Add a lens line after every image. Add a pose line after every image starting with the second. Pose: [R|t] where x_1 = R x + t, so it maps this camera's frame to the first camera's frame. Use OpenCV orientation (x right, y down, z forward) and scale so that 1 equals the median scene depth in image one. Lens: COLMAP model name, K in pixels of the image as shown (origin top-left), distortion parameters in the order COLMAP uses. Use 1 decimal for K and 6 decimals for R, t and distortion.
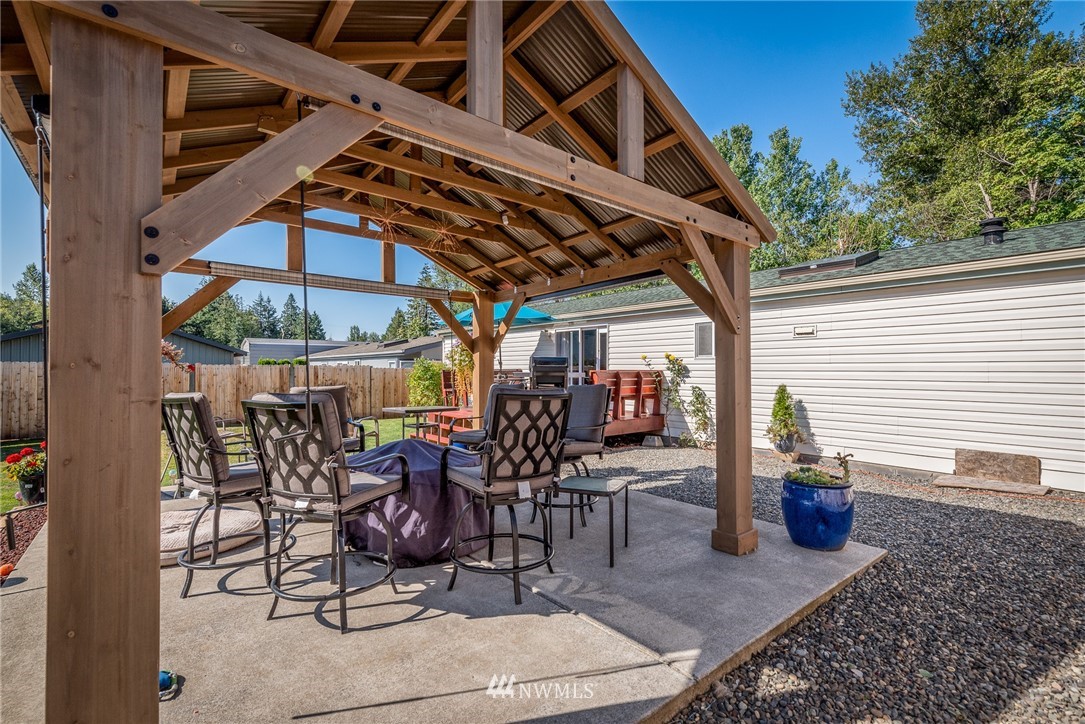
lens RADIAL K [[480.5, 0, 535.4], [0, 480.5, 363.0], [0, 0, 1]] dist [0.002403, -0.000219]
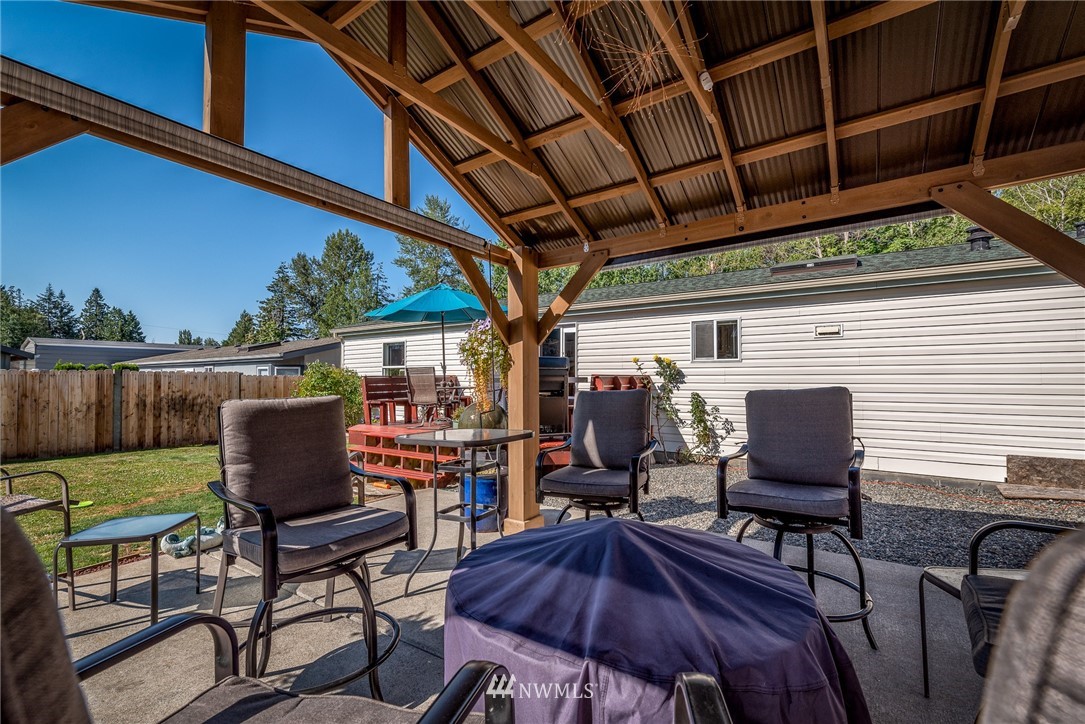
lens RADIAL K [[466.7, 0, 542.2], [0, 466.7, 365.9], [0, 0, 1]] dist [0.001309, -0.000445]
pose [[0.956603, 0.006502, 0.291323, -0.134007], [-0.001688, 0.999858, -0.016771, 0.009870], [-0.291390, 0.015552, 0.956478, 0.194510]]
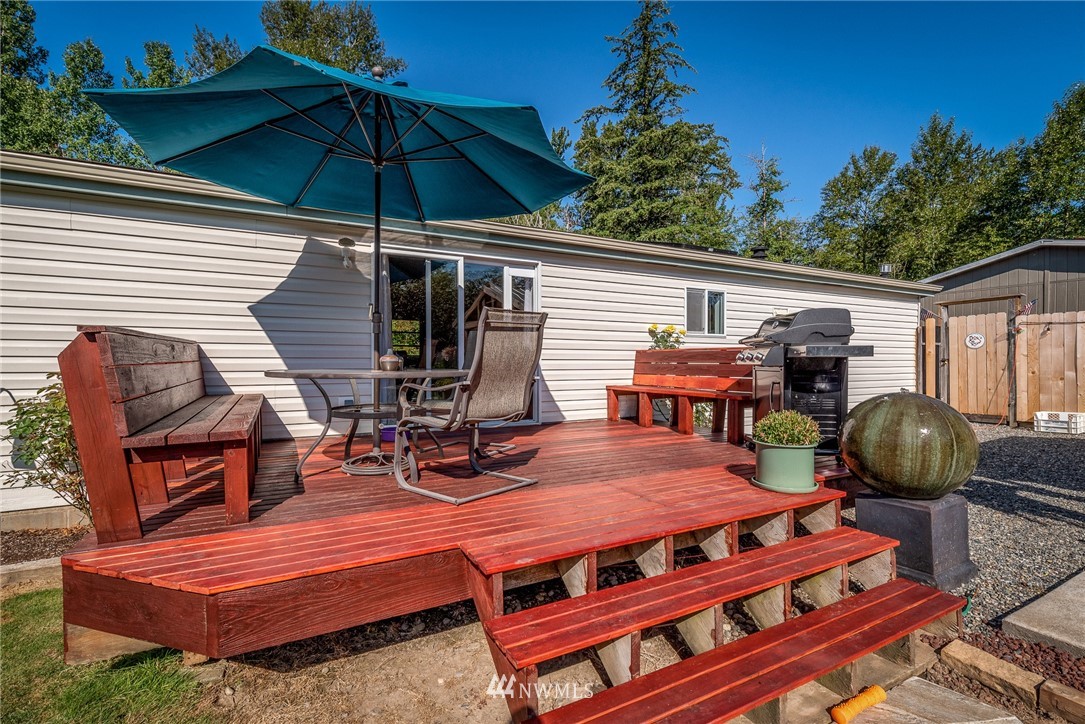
lens RADIAL K [[469.5, 0, 538.1], [0, 469.5, 366.3], [0, 0, 1]] dist [0.002027, -0.000213]
pose [[0.192597, -0.010335, 0.981223, -0.316516], [-0.012888, 0.999832, 0.013060, 0.023826], [-0.981193, -0.015162, 0.192432, 0.797104]]
